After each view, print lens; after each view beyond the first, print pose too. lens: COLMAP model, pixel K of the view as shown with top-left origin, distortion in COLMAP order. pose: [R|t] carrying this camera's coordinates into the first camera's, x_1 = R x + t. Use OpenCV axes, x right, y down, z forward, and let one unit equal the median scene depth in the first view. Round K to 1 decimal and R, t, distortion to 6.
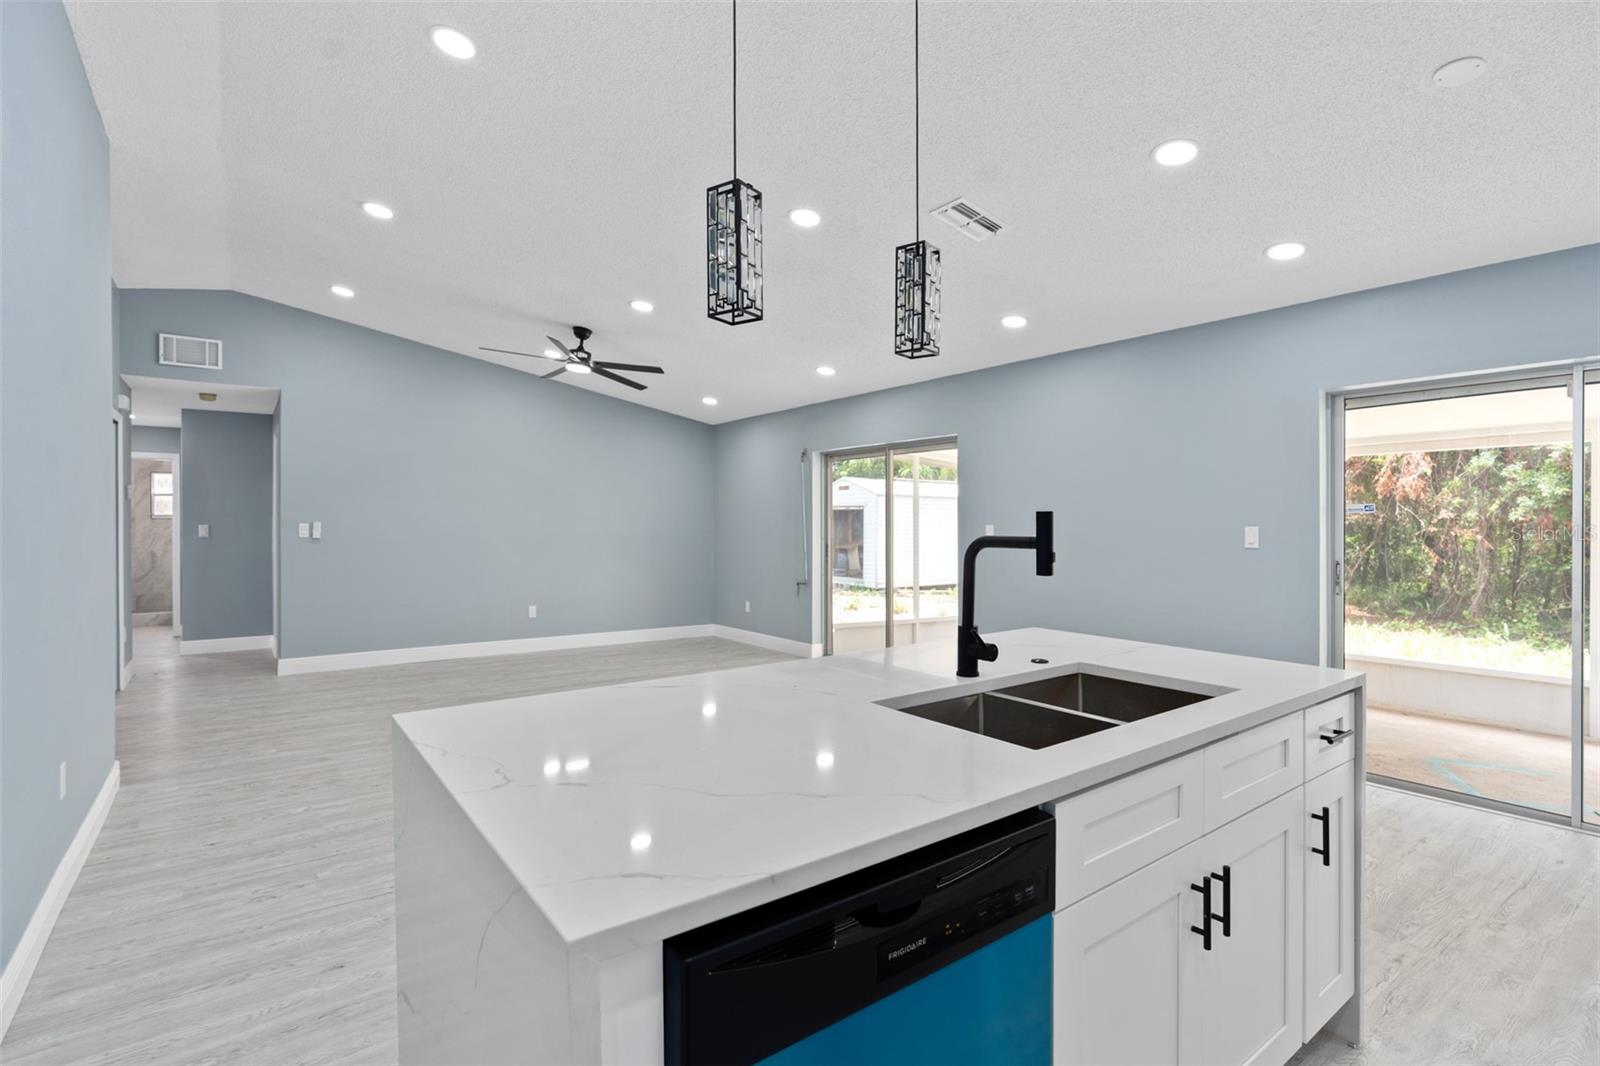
lens RADIAL K [[758.5, 0, 809.6], [0, 758.5, 520.1], [0, 0, 1]] dist [-0.003829, 0.000655]
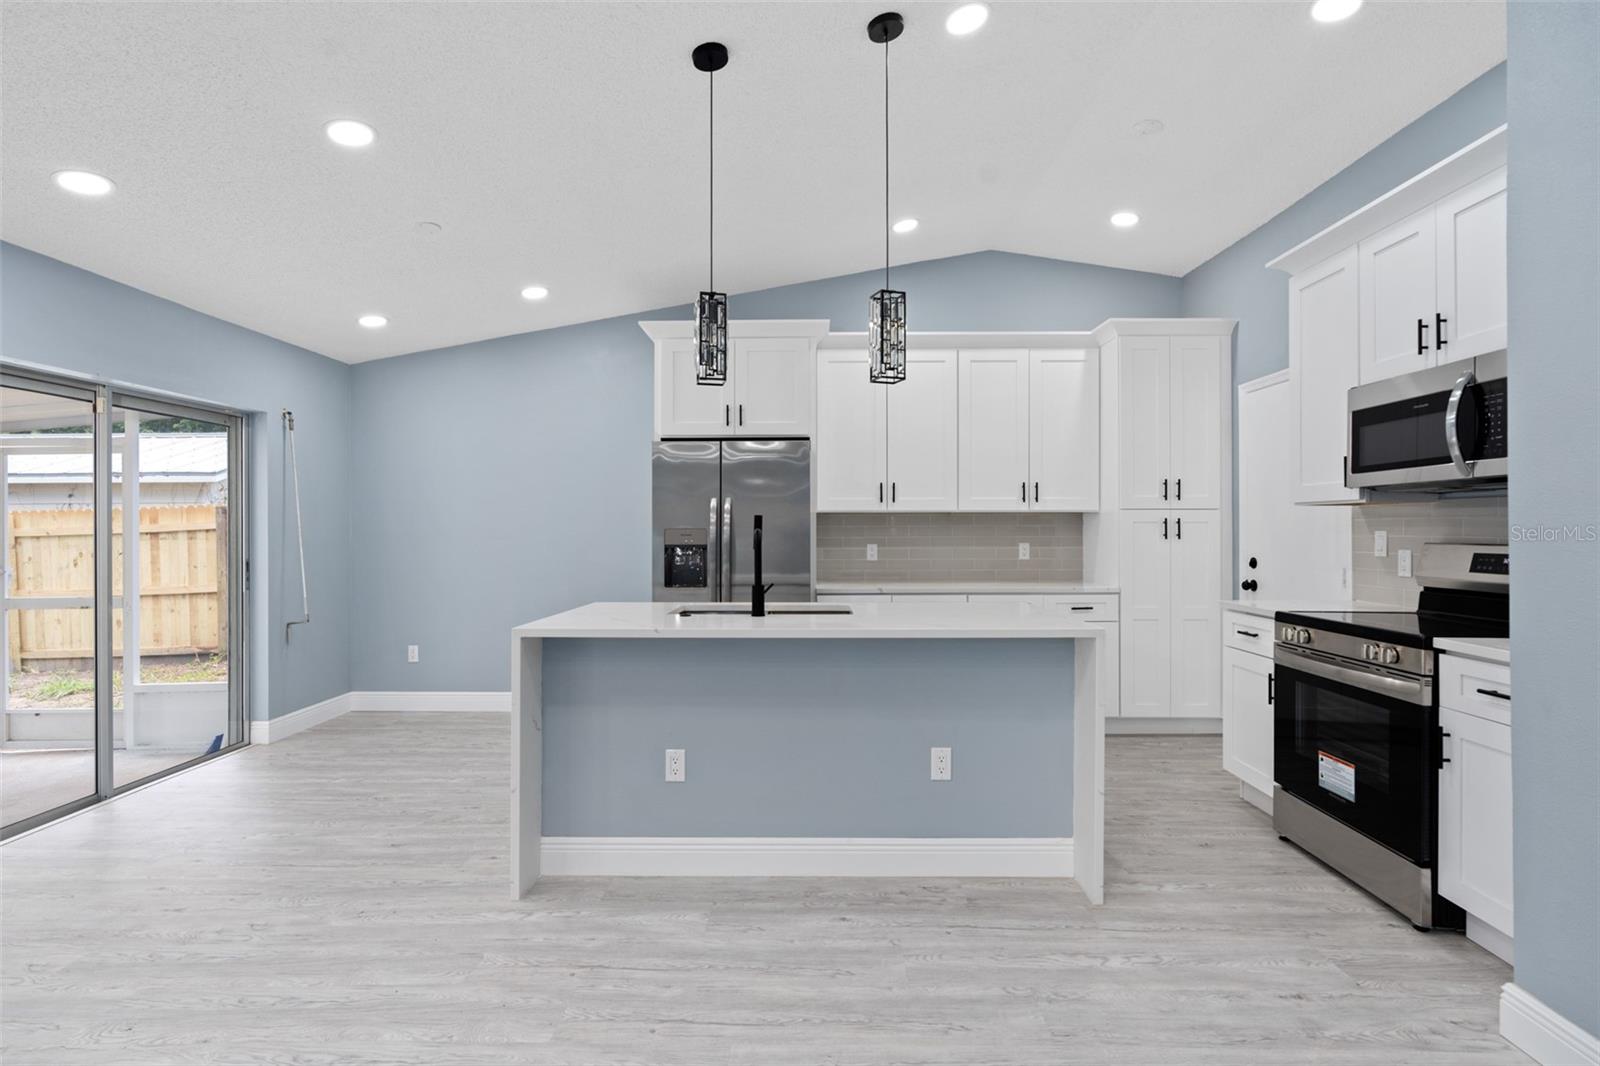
lens RADIAL K [[758.5, 0, 801.2], [0, 758.5, 531.2], [0, 0, 1]] dist [-0.003829, 0.000655]
pose [[-0.790856, 0.002999, 0.611994, -0.260050], [0.005207, 0.999985, 0.001828, 0.006981], [-0.611980, 0.004632, -0.790860, 0.679269]]
